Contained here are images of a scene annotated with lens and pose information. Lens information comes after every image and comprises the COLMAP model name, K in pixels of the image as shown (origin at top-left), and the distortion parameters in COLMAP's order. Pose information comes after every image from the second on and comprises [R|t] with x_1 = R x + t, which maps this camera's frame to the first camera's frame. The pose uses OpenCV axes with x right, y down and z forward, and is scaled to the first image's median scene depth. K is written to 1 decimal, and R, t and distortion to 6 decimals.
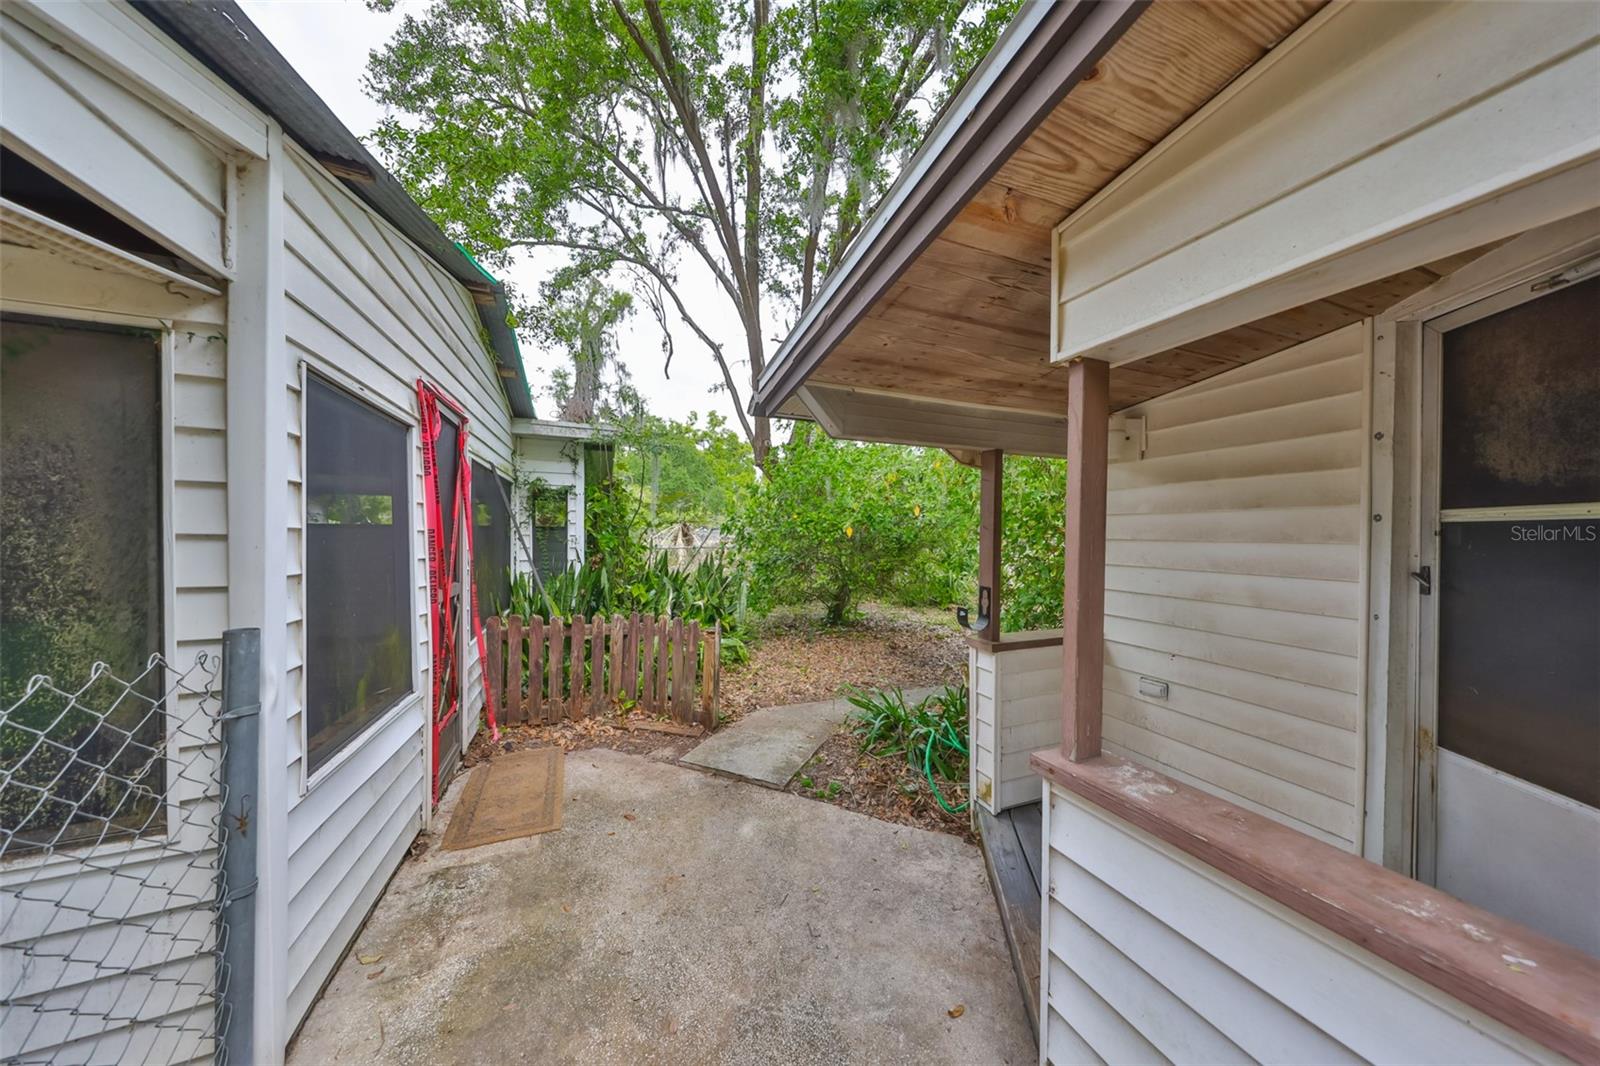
lens RADIAL K [[494.0, 0, 803.4], [0, 494.0, 538.2], [0, 0, 1]] dist [0.001174, -0.000055]
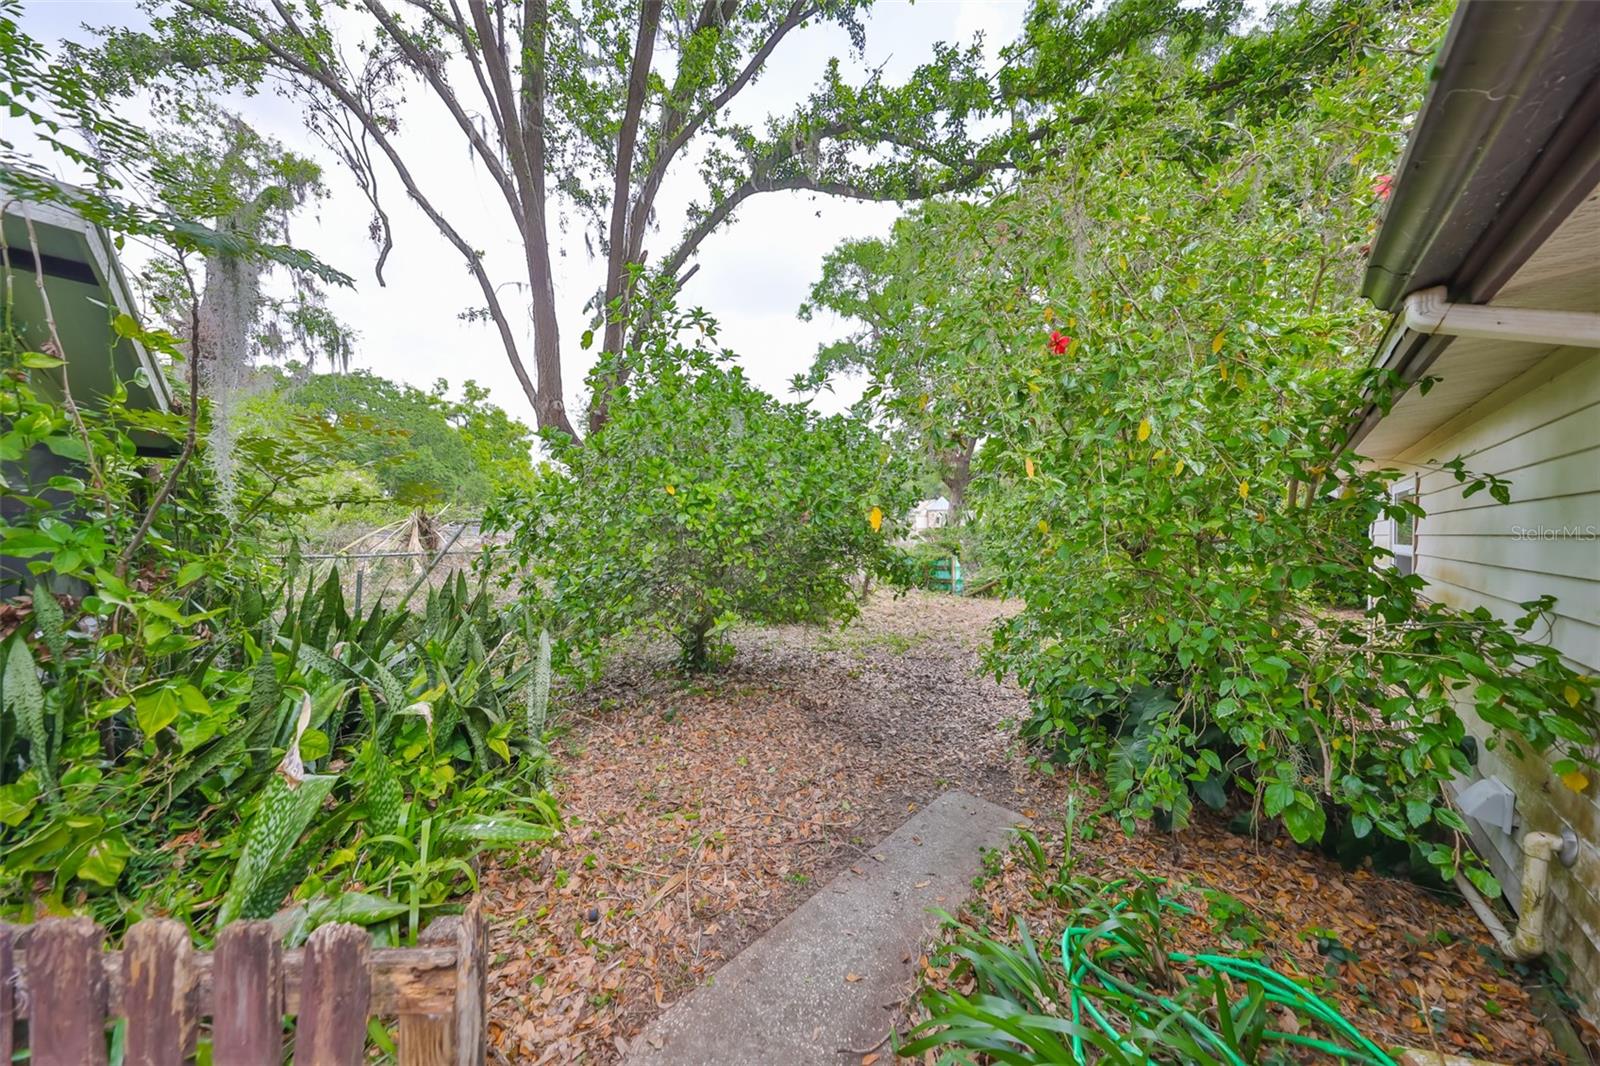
lens RADIAL K [[494.0, 0, 805.9], [0, 494.0, 537.0], [0, 0, 1]] dist [0.001174, -0.000055]
pose [[0.916358, -0.008003, 0.400281, -0.034712], [0.006383, 0.999965, 0.005379, -0.000846], [-0.400310, -0.002374, 0.916377, 0.209527]]
